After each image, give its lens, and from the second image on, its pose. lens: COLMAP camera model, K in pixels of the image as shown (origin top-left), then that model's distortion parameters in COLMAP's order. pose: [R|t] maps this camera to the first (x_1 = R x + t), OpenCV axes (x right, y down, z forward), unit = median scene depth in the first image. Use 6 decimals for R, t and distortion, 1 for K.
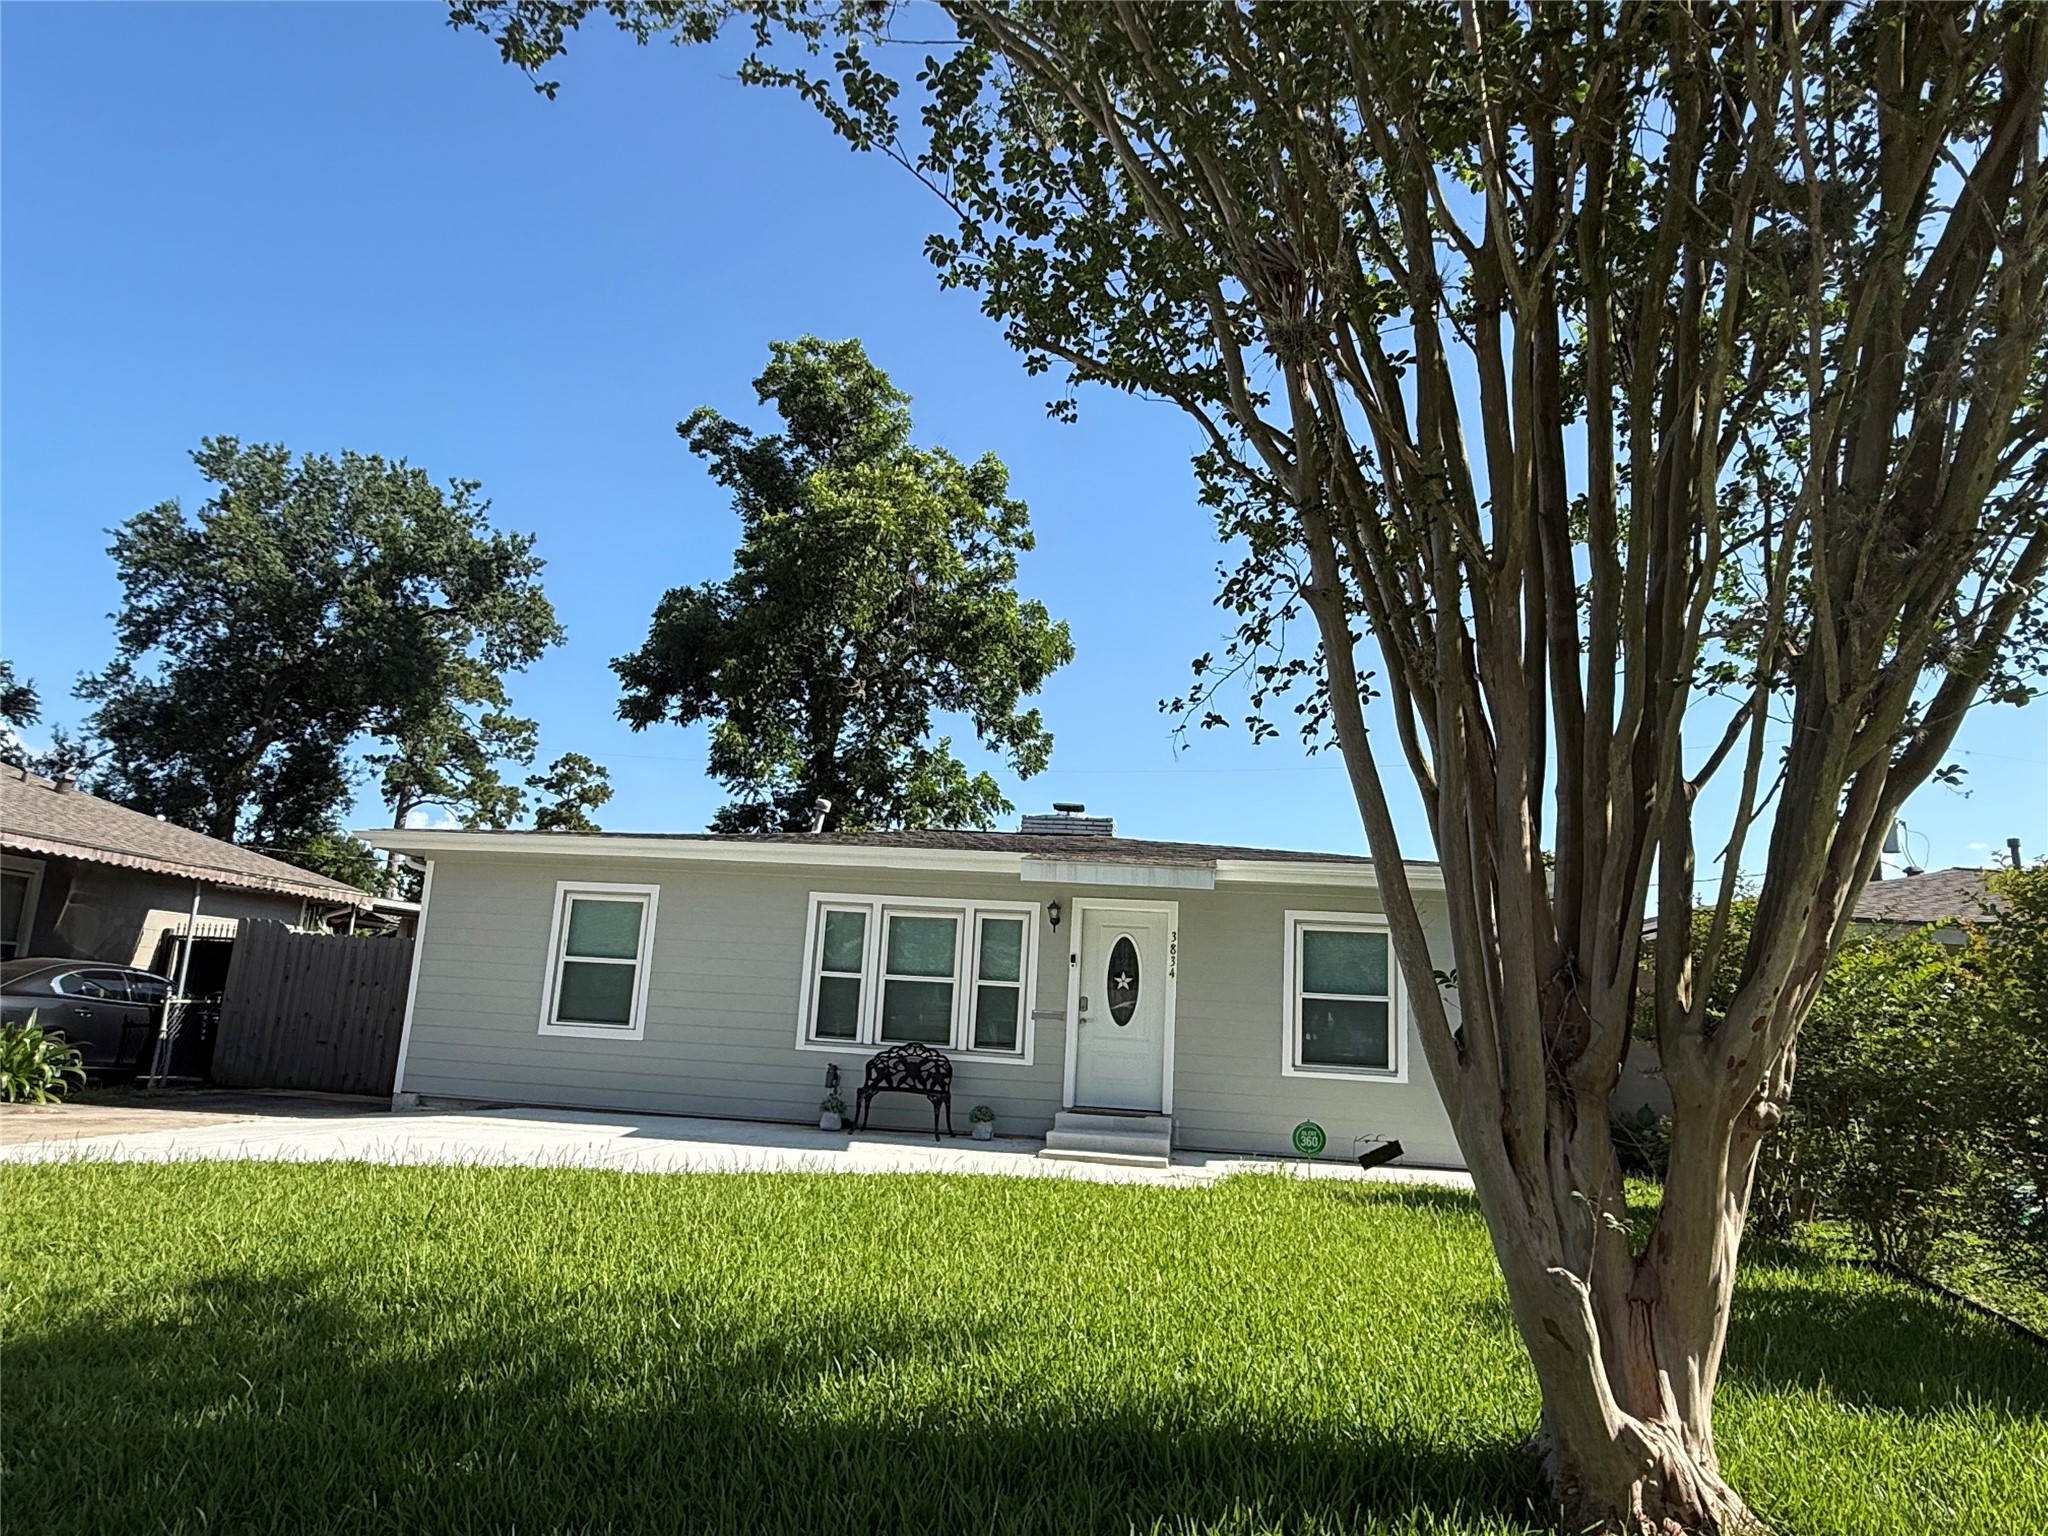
lens RADIAL K [[1339.7, 0, 1022.2], [0, 1339.7, 760.4], [0, 0, 1]] dist [0.000921, -0.000229]
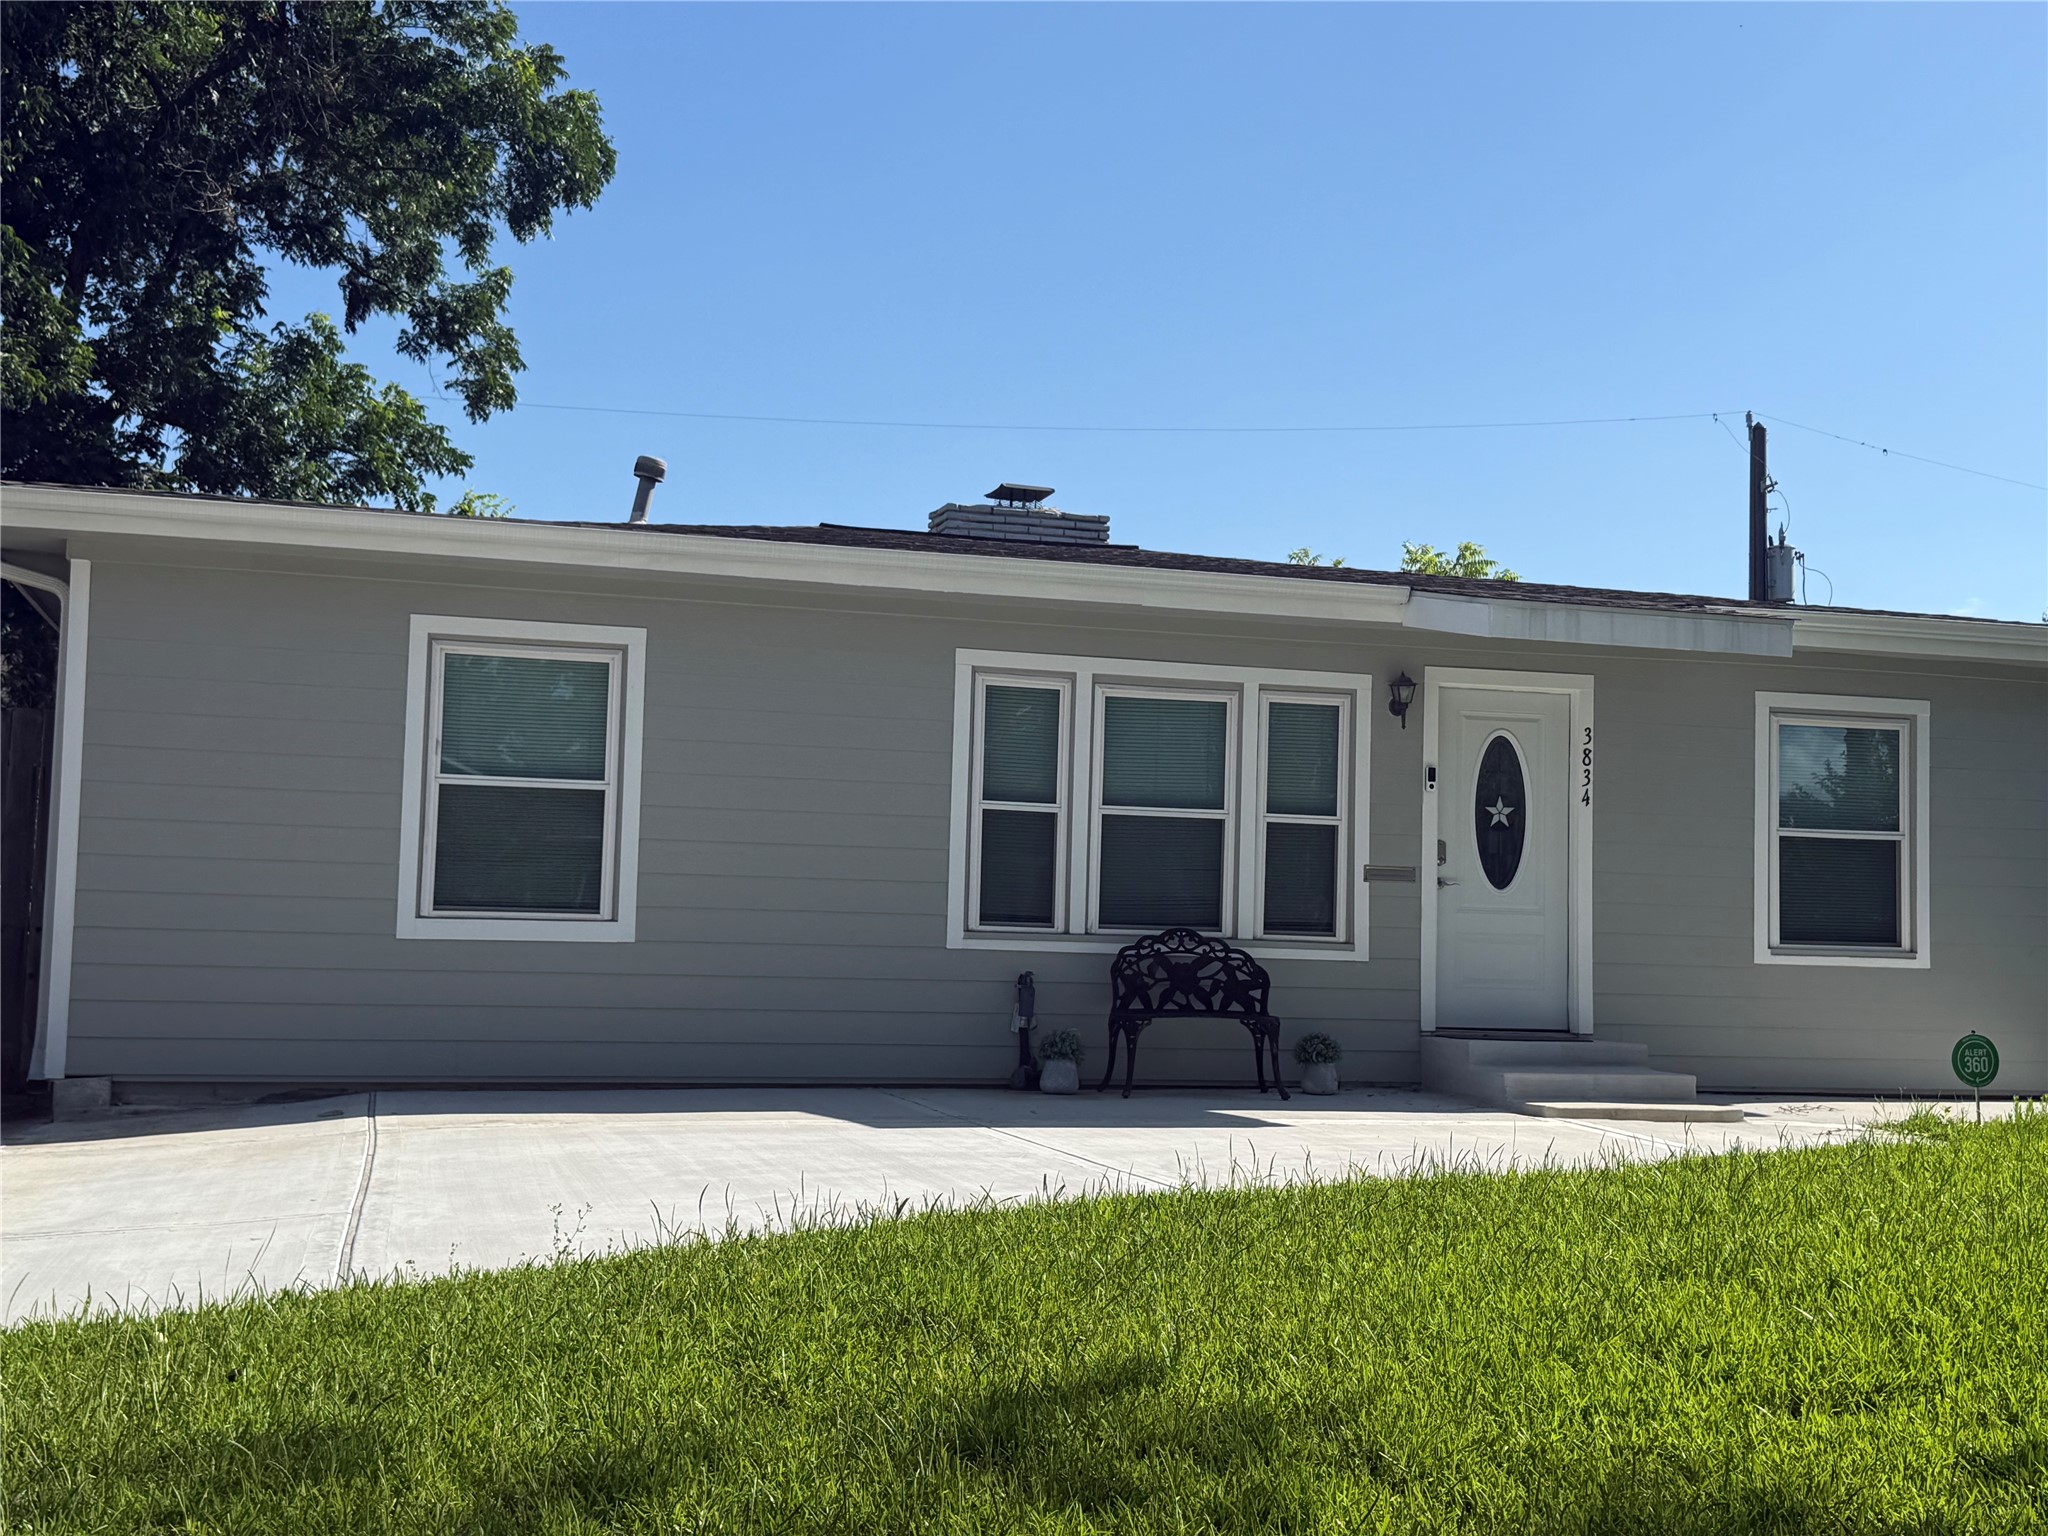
lens RADIAL K [[2368.7, 0, 1023.8], [0, 2368.7, 770.1], [0, 0, 1]] dist [0.093243, 0.000000]
pose [[0.905740, -0.004955, 0.423806, -0.537179], [-0.060883, 0.988040, 0.141668, 0.013999], [-0.419439, -0.154117, 0.894605, 0.170716]]
